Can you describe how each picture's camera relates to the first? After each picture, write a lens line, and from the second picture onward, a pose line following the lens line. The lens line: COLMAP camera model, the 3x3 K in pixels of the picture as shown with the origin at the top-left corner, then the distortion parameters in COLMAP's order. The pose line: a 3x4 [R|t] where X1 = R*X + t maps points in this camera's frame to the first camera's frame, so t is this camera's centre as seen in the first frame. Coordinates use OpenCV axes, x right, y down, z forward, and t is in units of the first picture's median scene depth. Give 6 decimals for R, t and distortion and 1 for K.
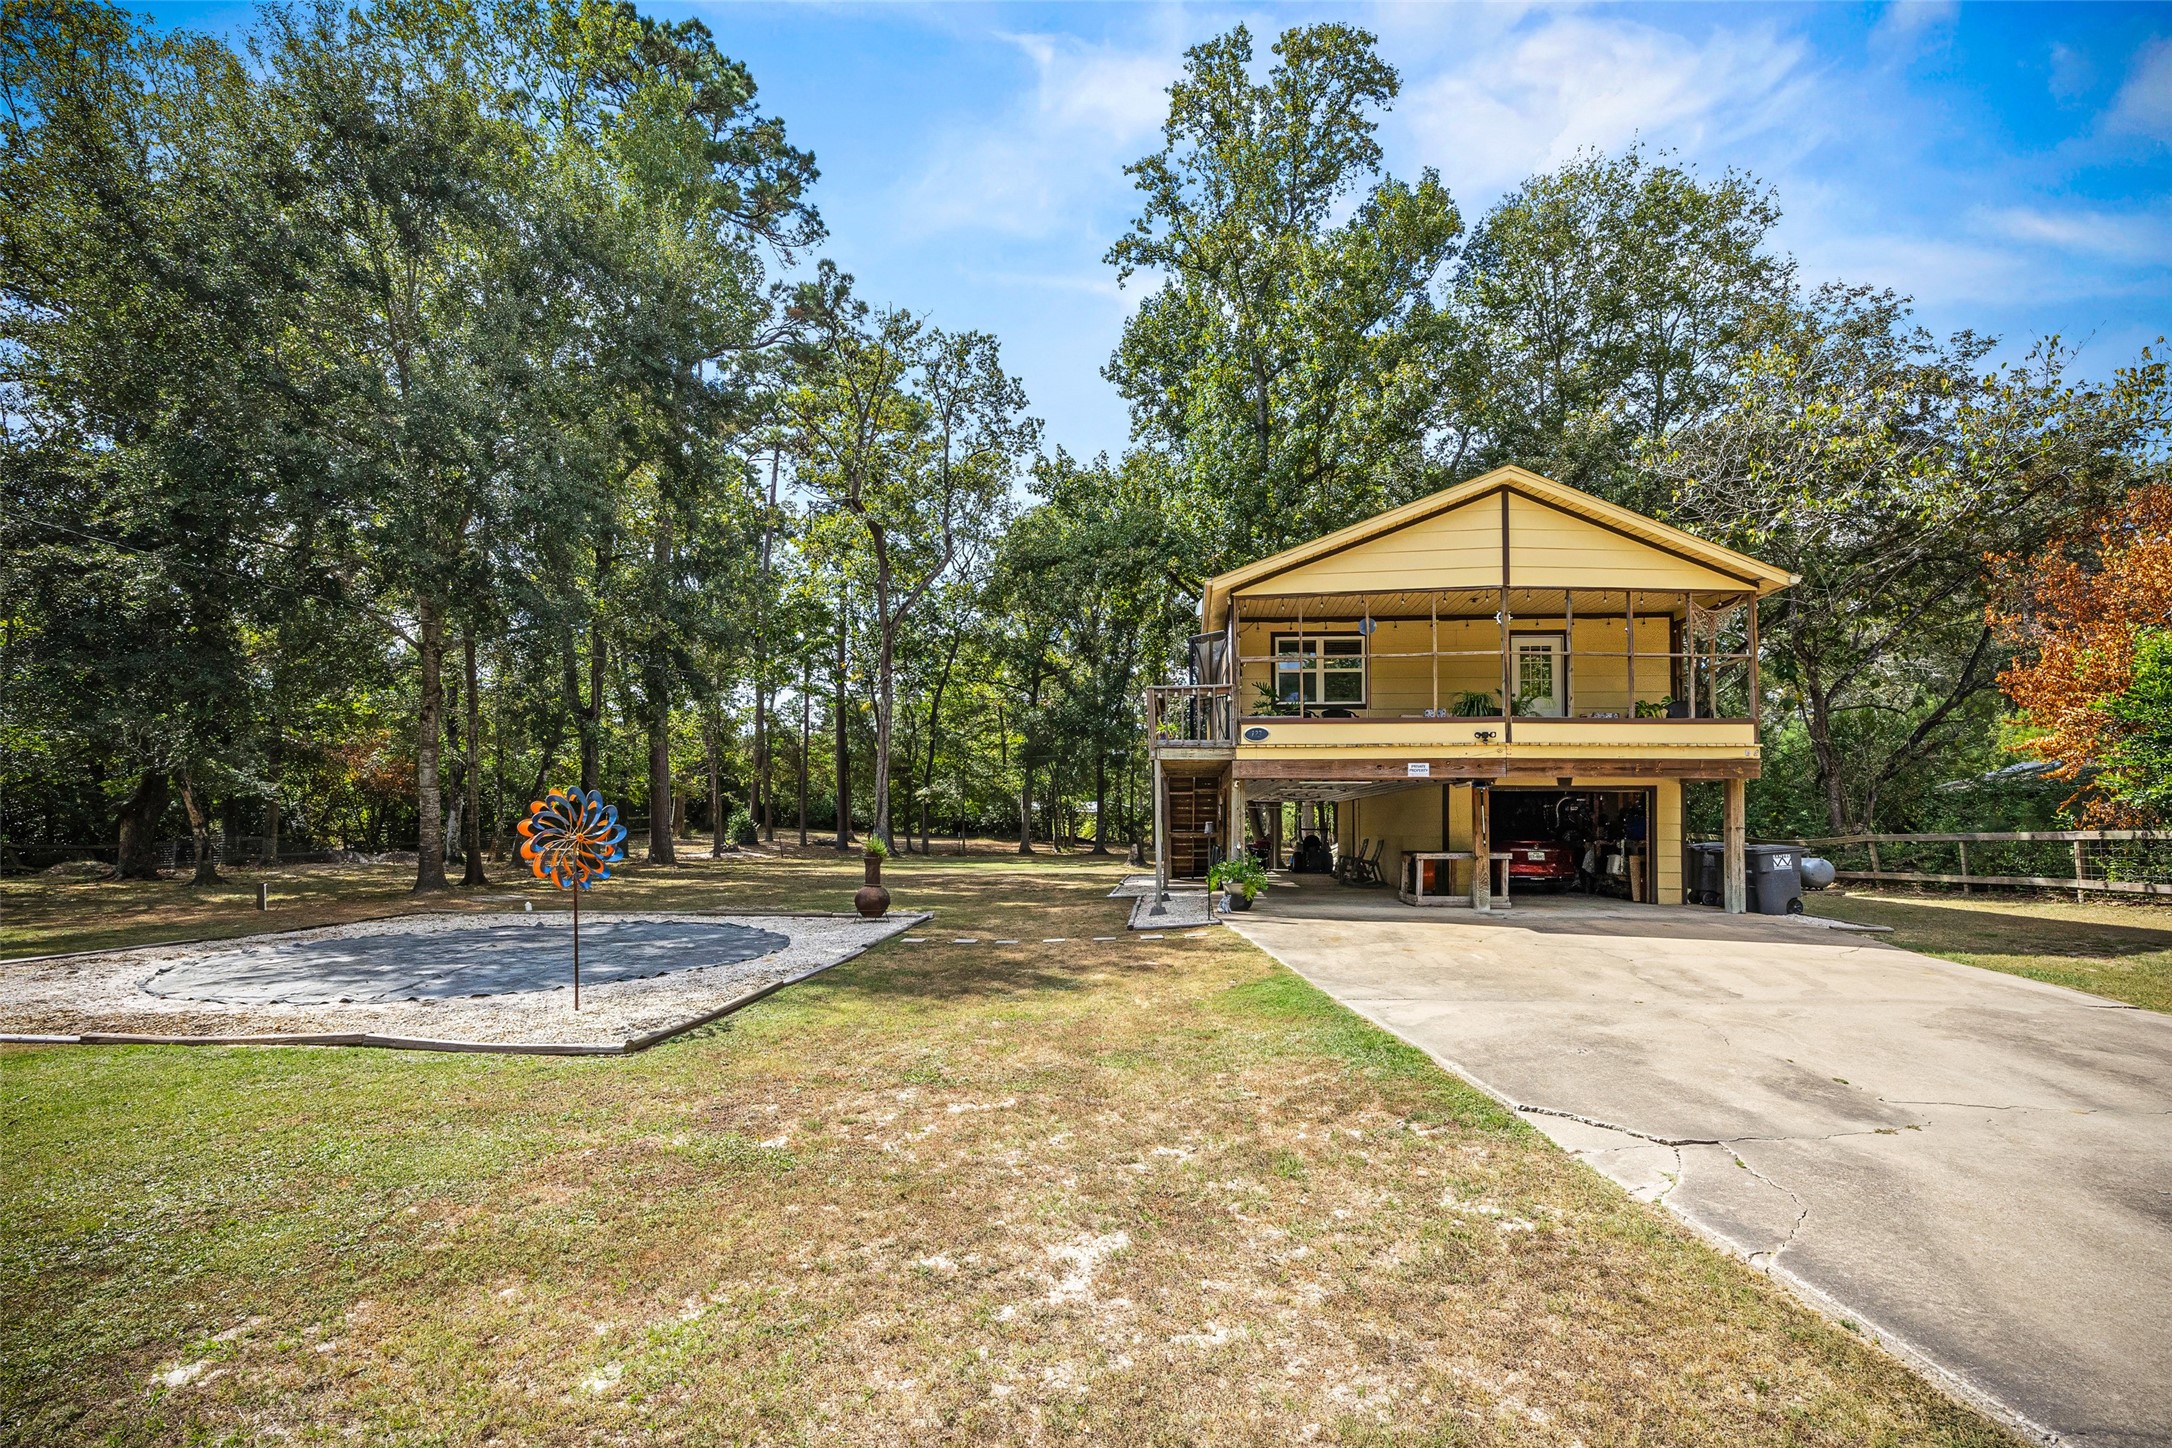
lens RADIAL K [[849.8, 0, 1119.8], [0, 849.8, 772.2], [0, 0, 1]] dist [0.000433, -0.000896]
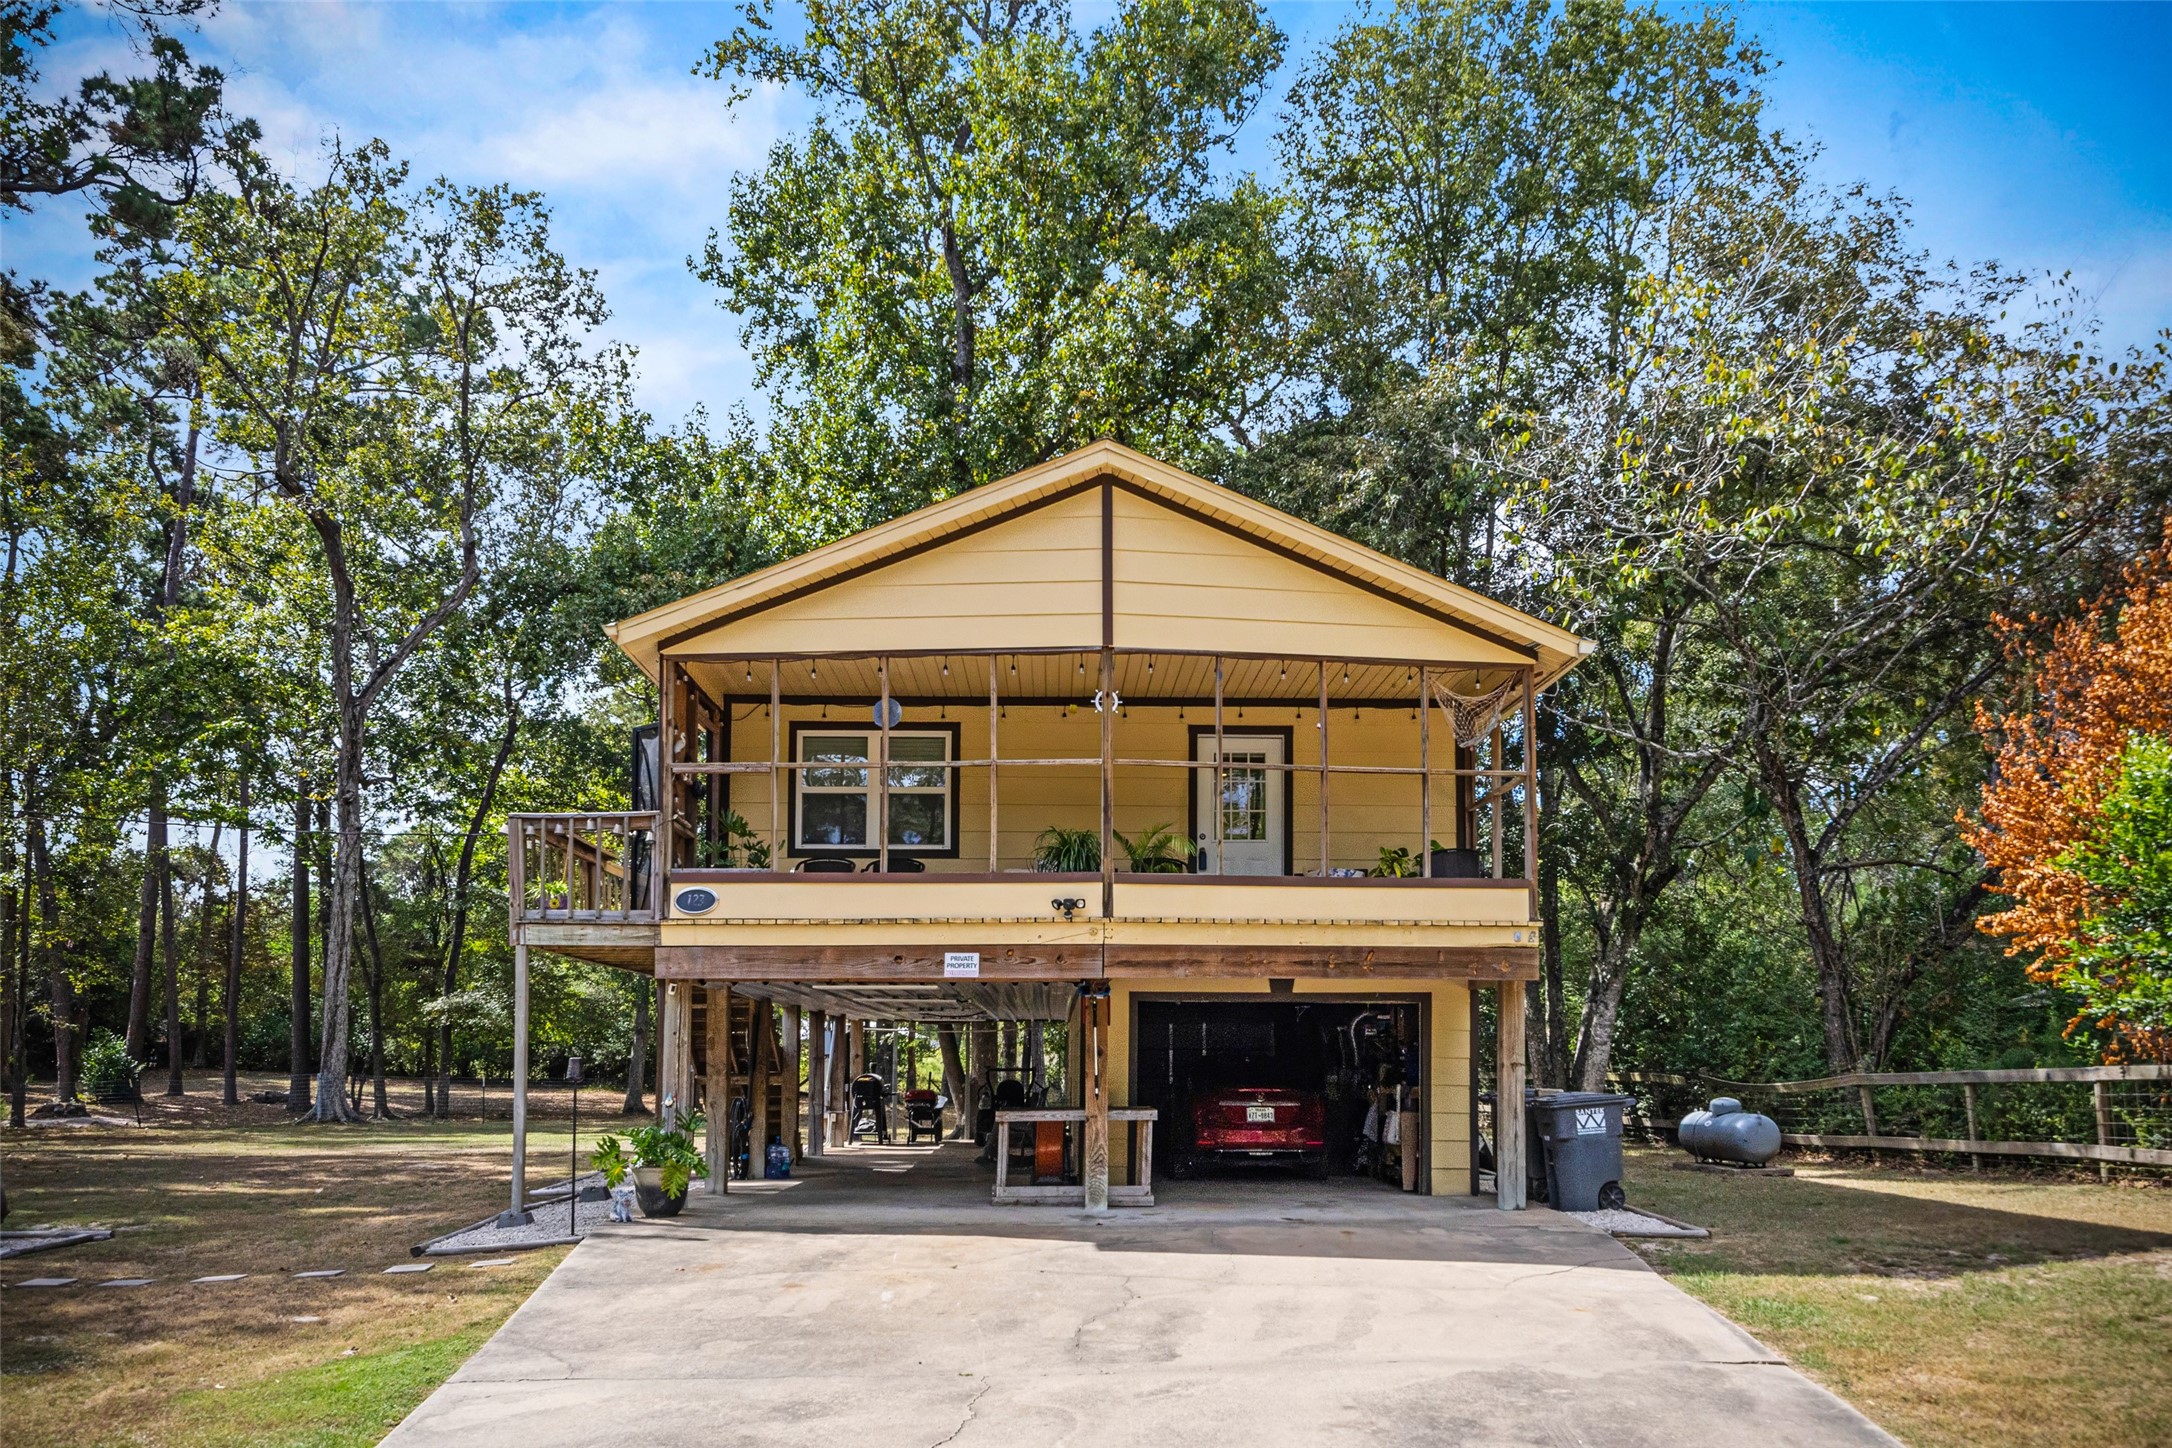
lens RADIAL K [[1489.9, 0, 1069.9], [0, 1489.9, 923.8], [0, 0, 1]] dist [-0.008265, 0.007099]
pose [[0.995120, 0.004697, 0.098562, 0.279379], [-0.001656, 0.999521, -0.030909, 0.000537], [-0.098660, 0.030595, 0.994651, -0.000693]]
